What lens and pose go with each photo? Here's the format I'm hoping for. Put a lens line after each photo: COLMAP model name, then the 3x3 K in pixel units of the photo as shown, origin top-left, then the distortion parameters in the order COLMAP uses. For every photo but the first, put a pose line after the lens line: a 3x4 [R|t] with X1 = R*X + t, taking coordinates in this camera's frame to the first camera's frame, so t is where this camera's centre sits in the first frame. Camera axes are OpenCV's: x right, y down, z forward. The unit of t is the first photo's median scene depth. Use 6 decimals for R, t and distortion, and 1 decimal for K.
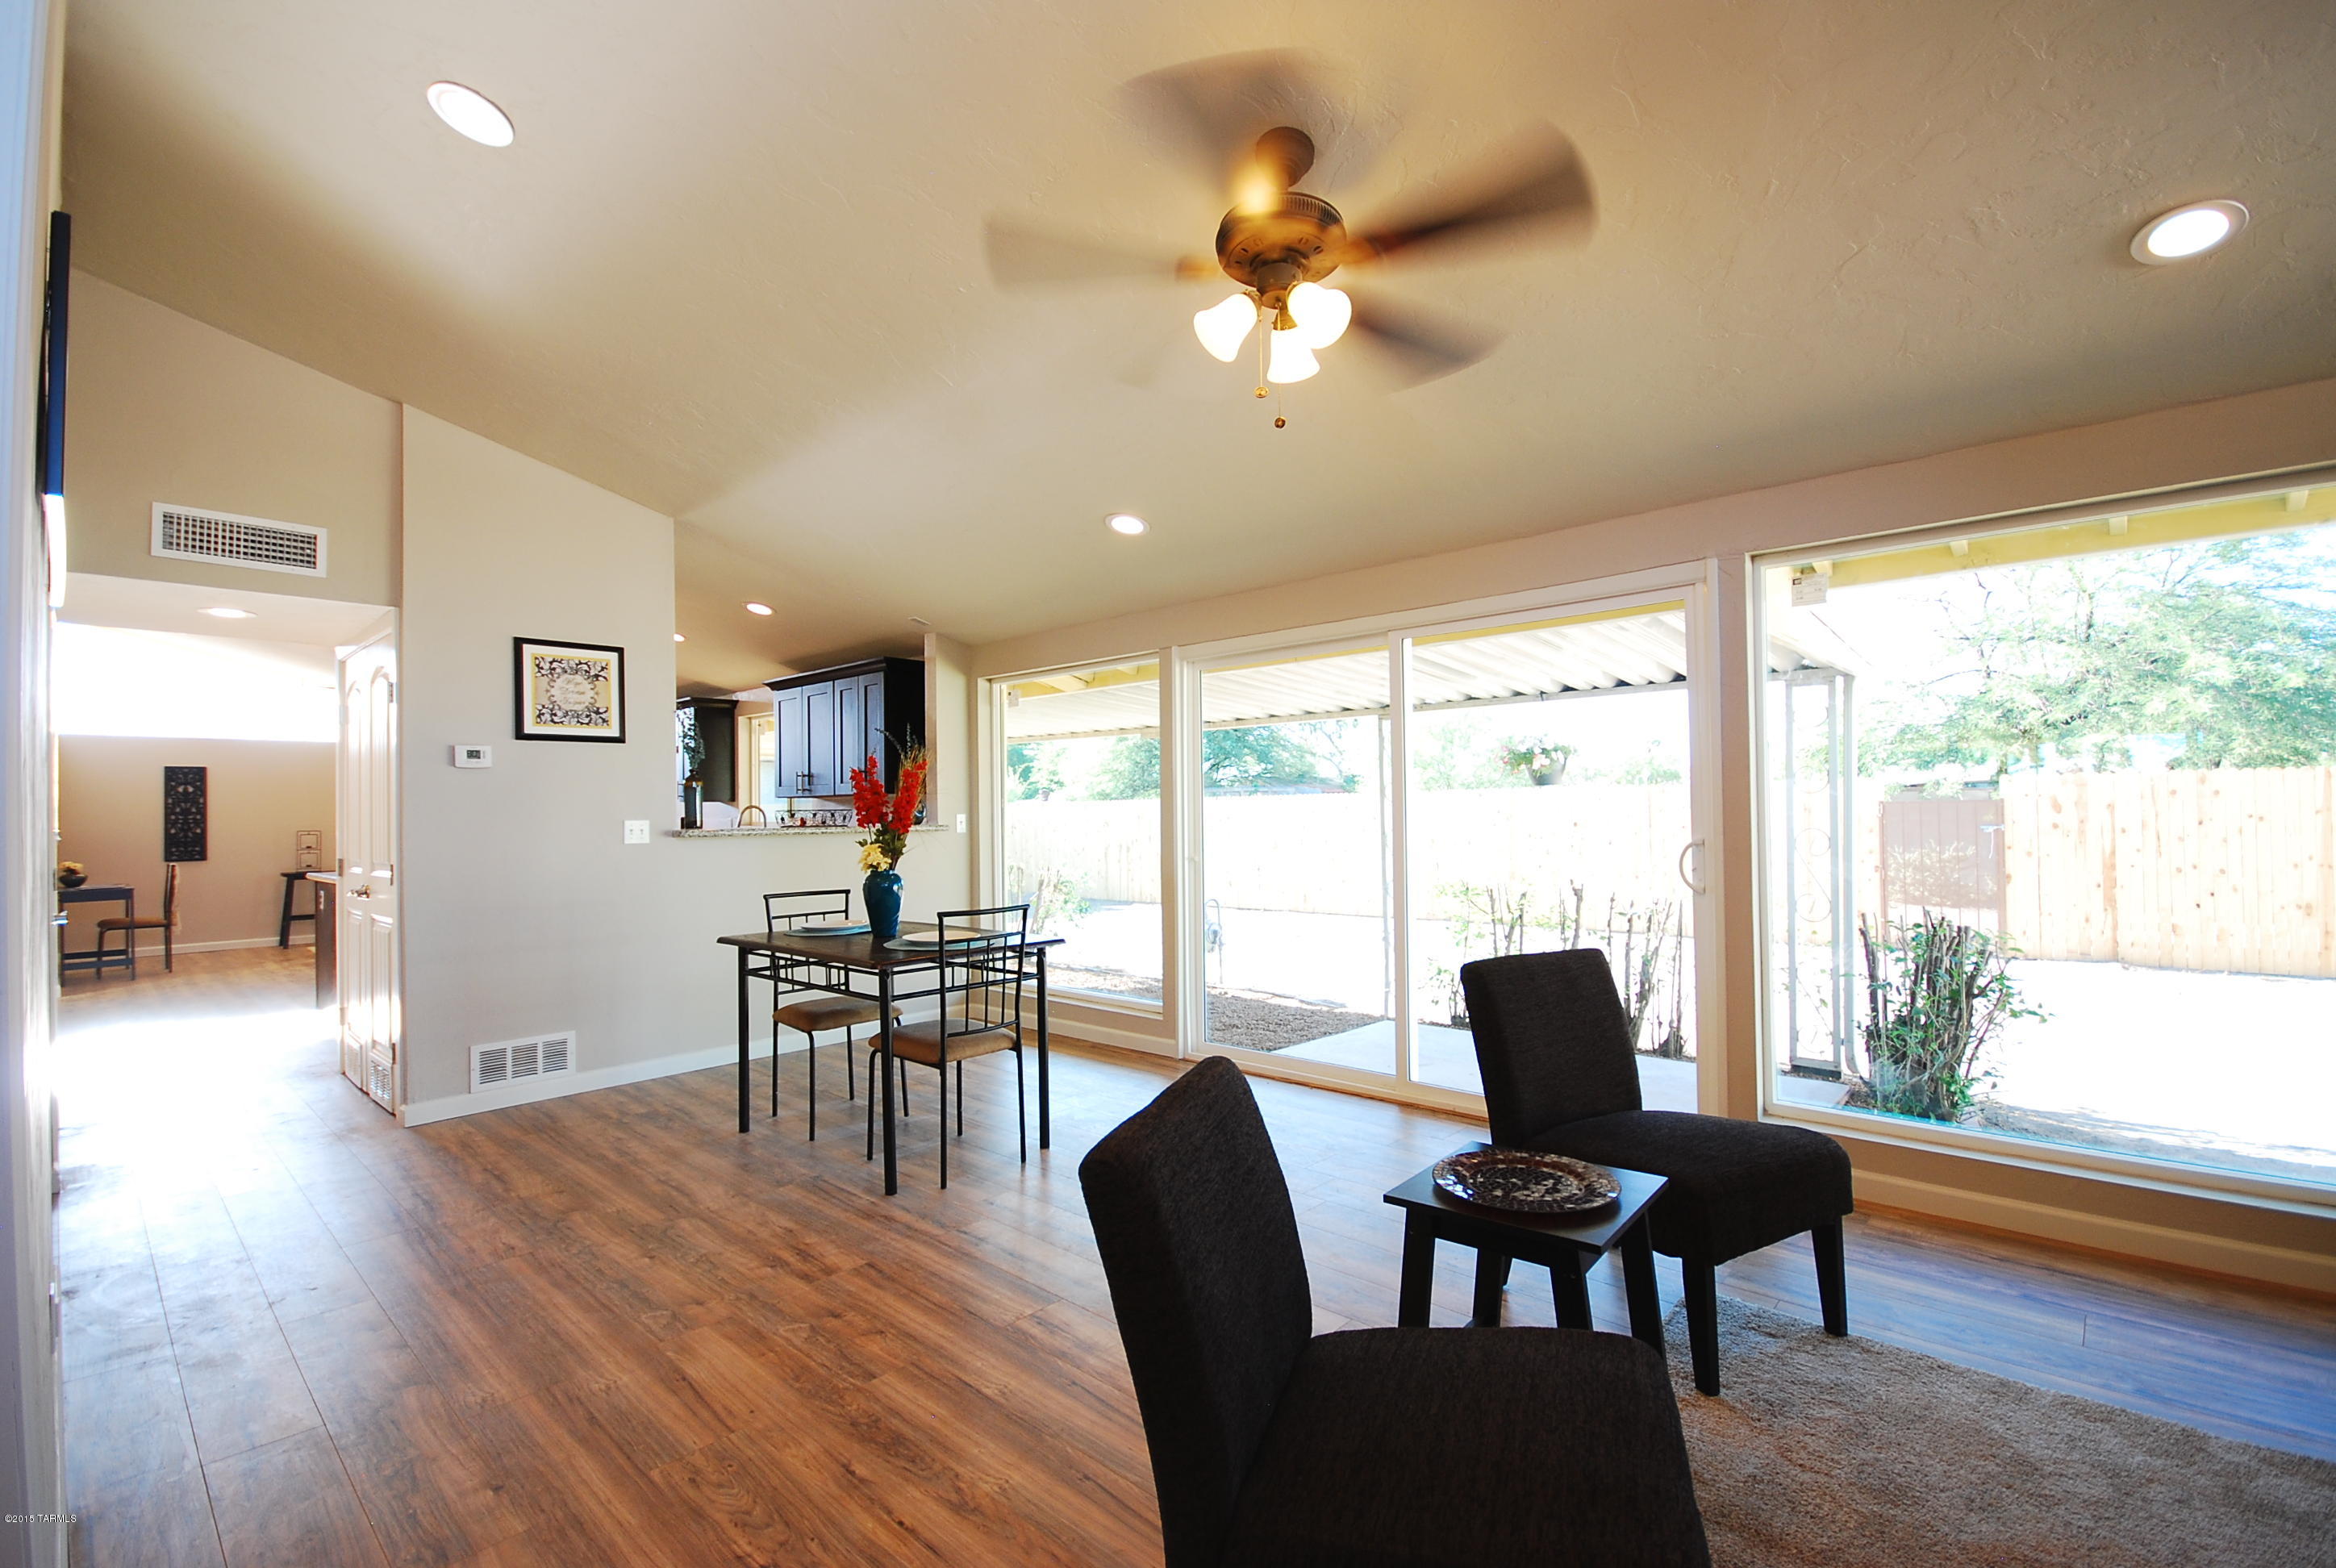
lens RADIAL K [[1031.2, 0, 1162.0], [0, 1031.2, 796.3], [0, 0, 1]] dist [0.003945, -0.008829]
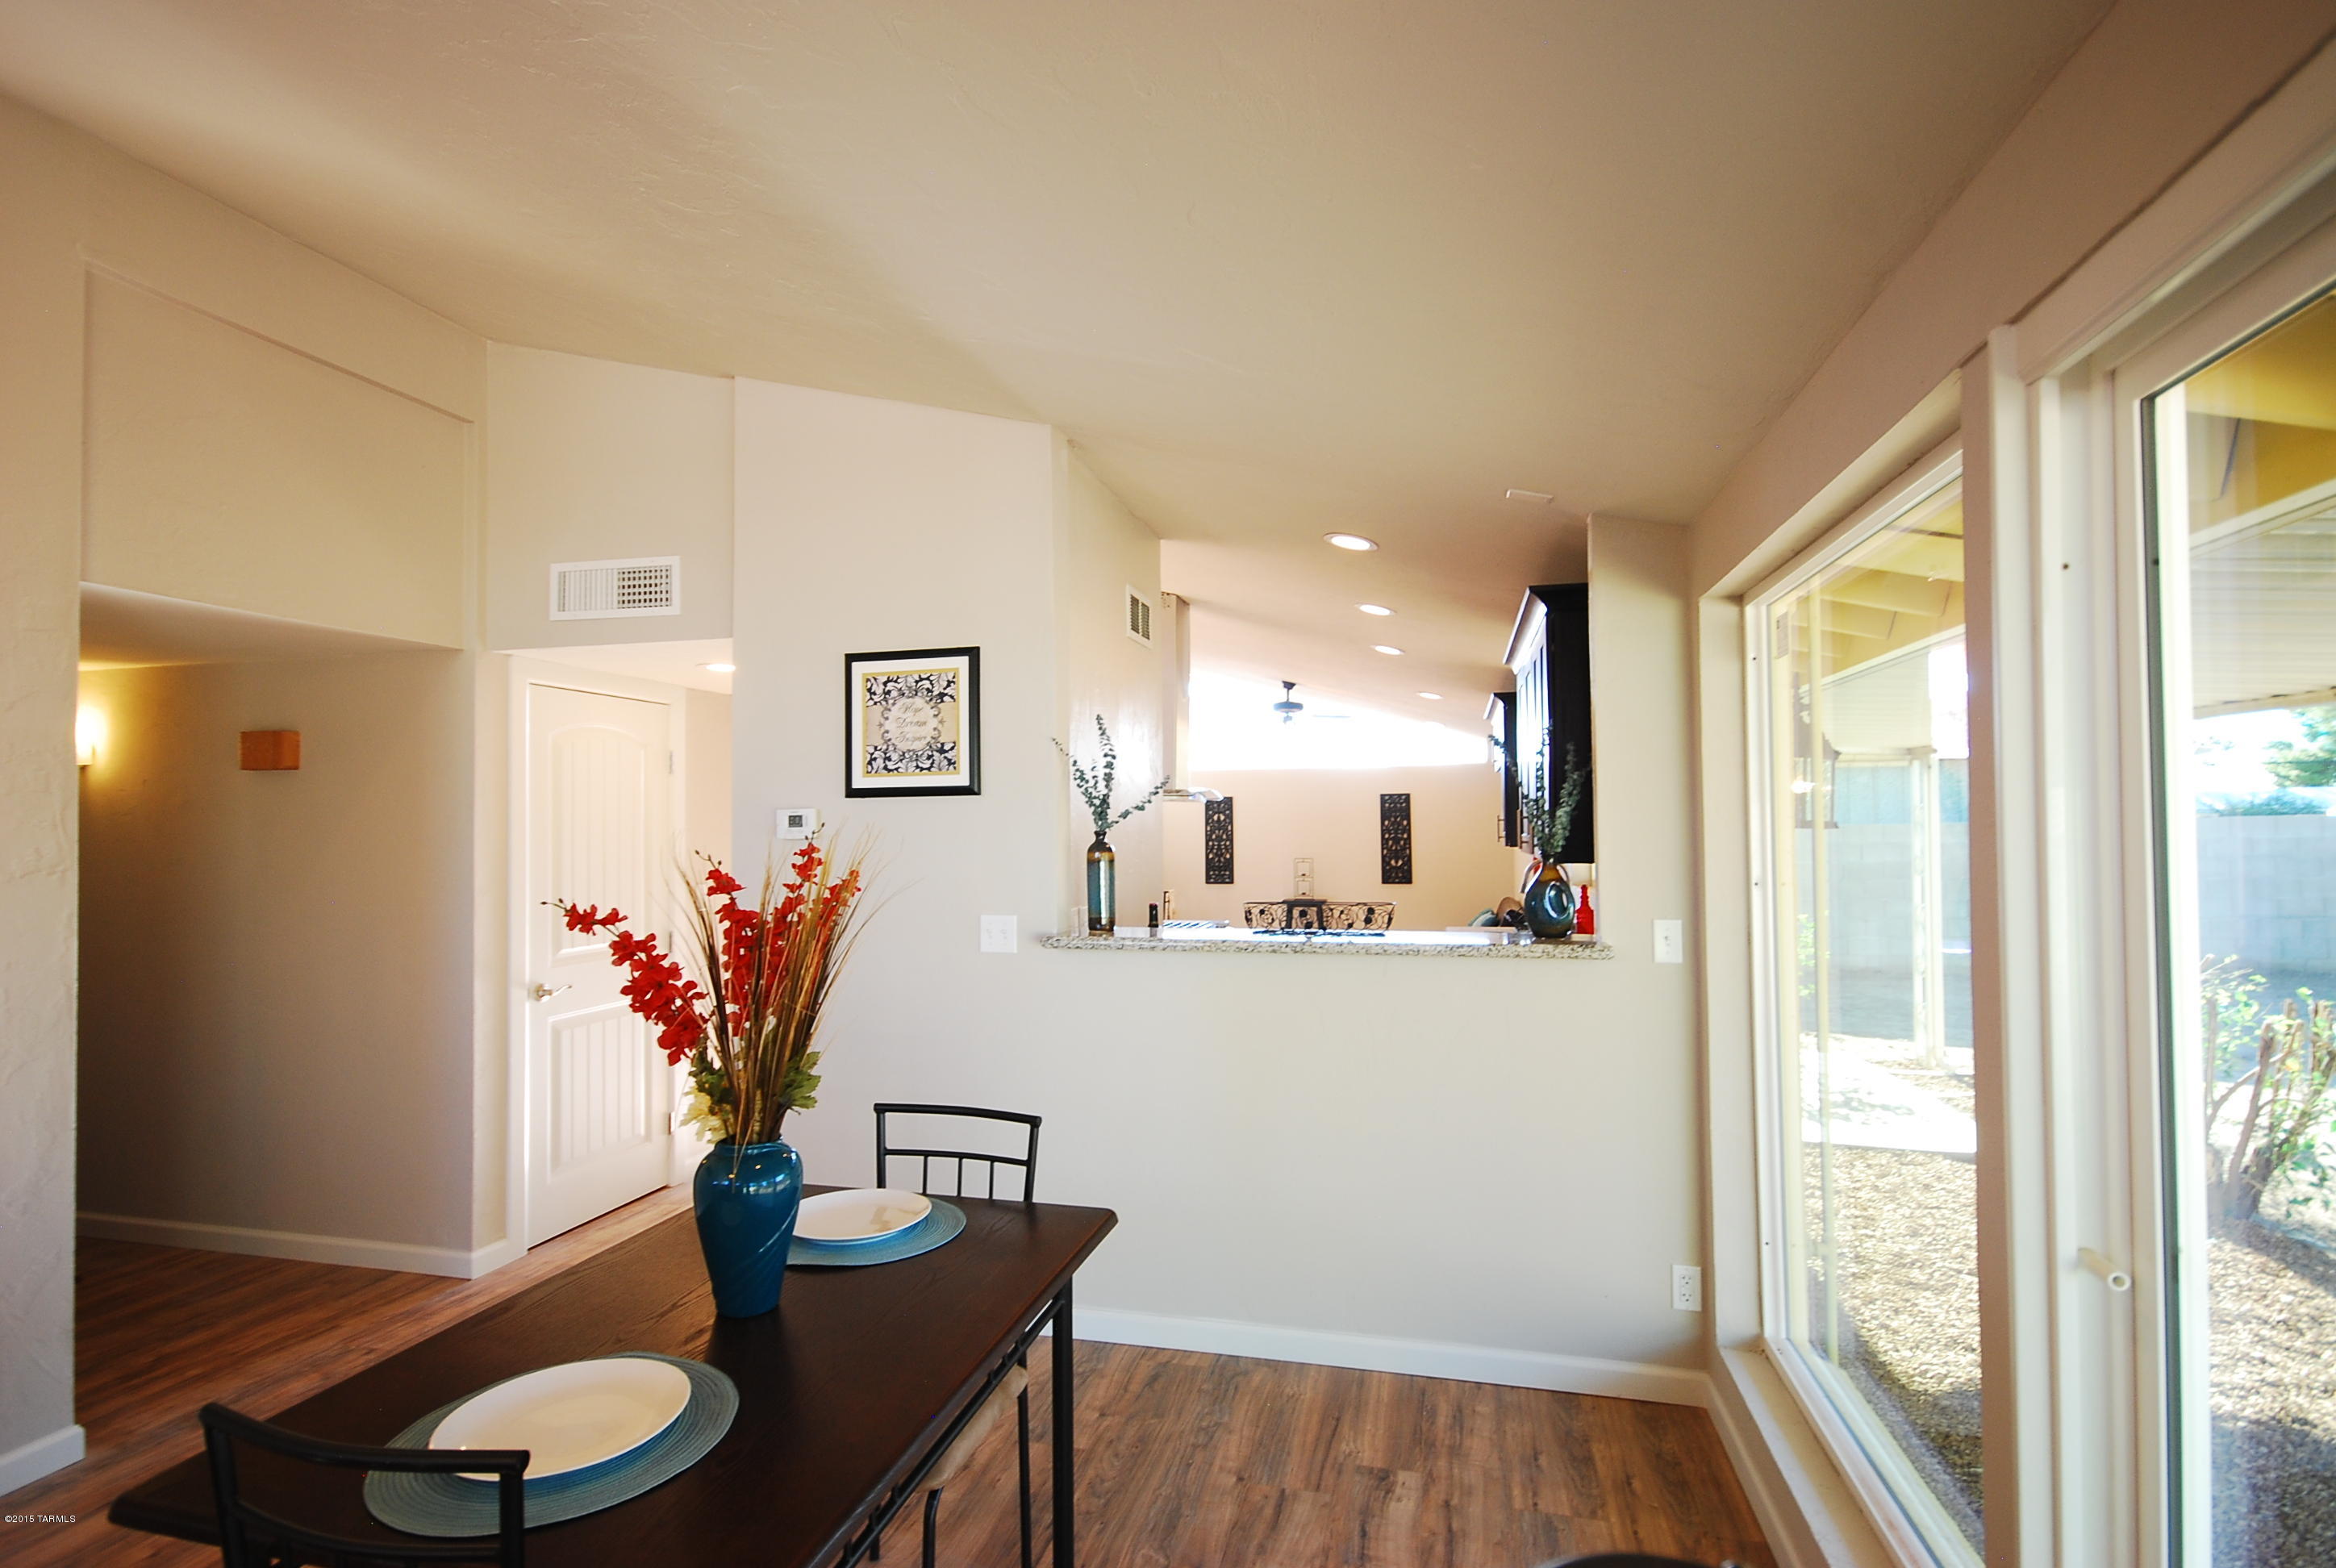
lens RADIAL K [[1133.2, 0, 1180.8], [0, 1133.2, 795.8], [0, 0, 1]] dist [-0.010550, 0.001233]
pose [[0.490320, -0.014081, -0.871429, 0.165772], [0.014985, 0.999858, -0.007724, -0.046822], [0.871414, -0.009271, 0.490461, 0.816567]]
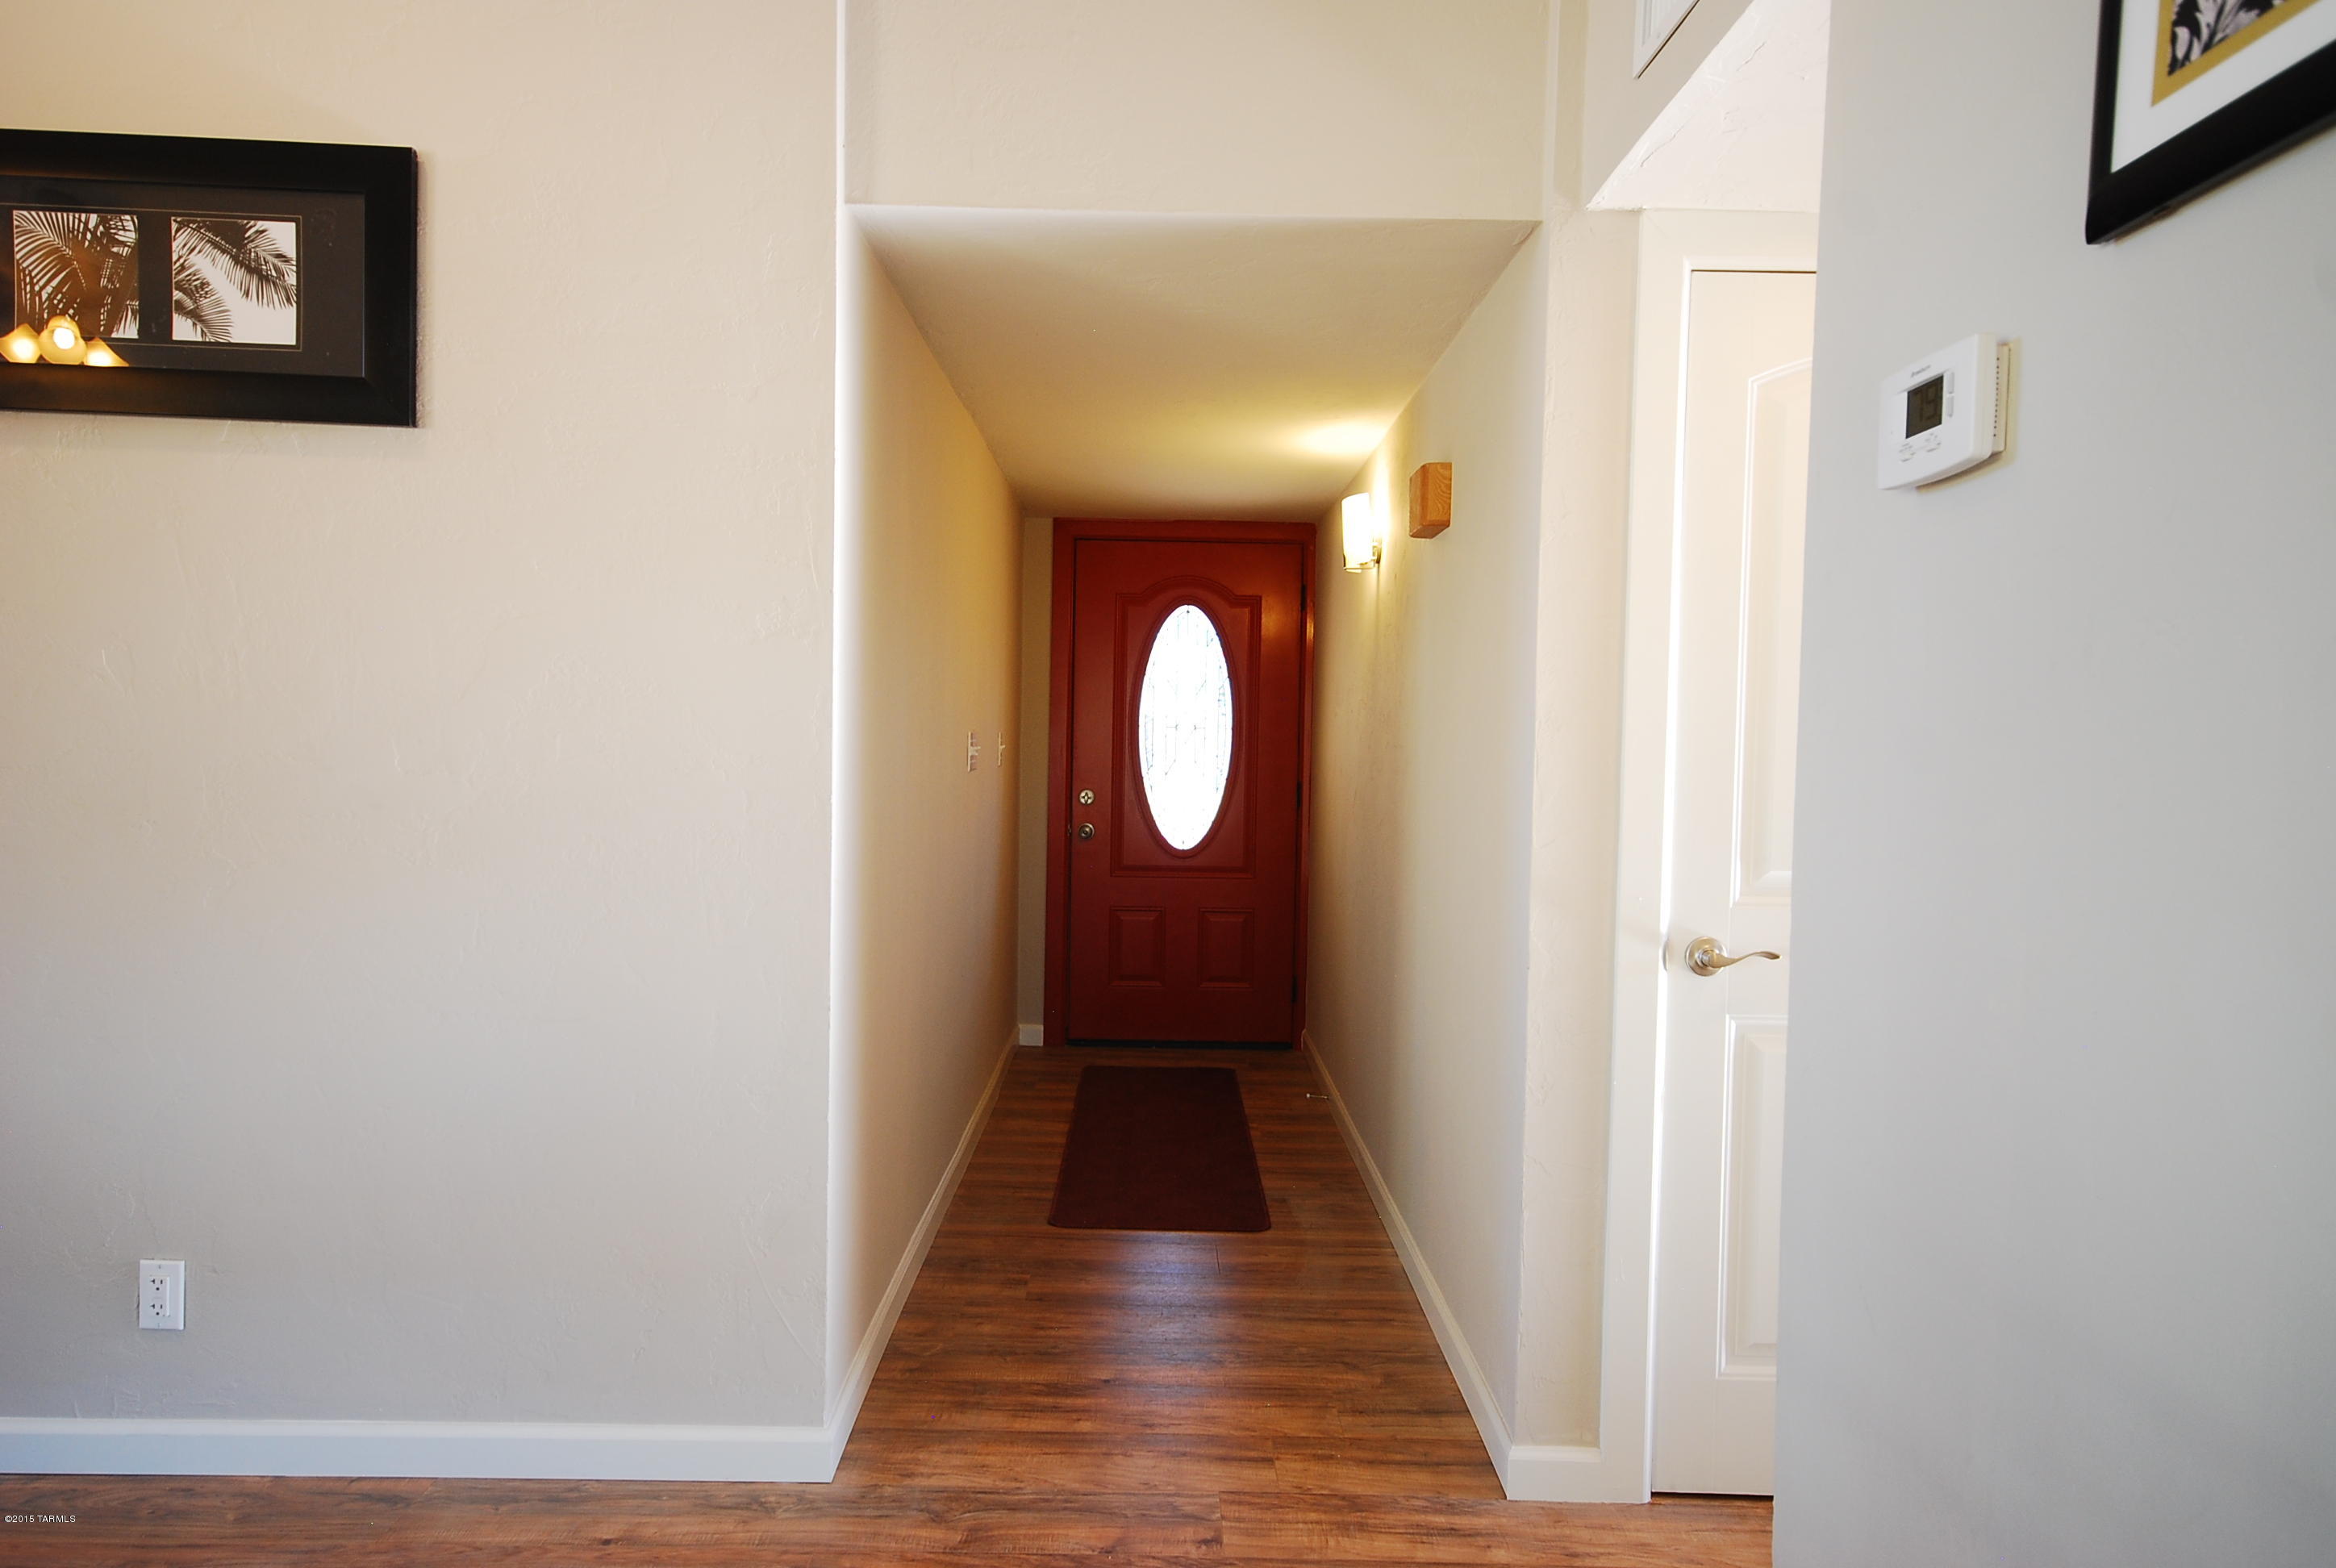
lens RADIAL K [[1428.7, 0, 1157.8], [0, 1428.7, 788.9], [0, 0, 1]] dist [0.003615, 0.004494]
pose [[-0.730113, 0.020650, -0.683014, -0.382216], [-0.004930, 0.999358, 0.035484, 0.017496], [0.683308, 0.029275, -0.729543, 1.058468]]
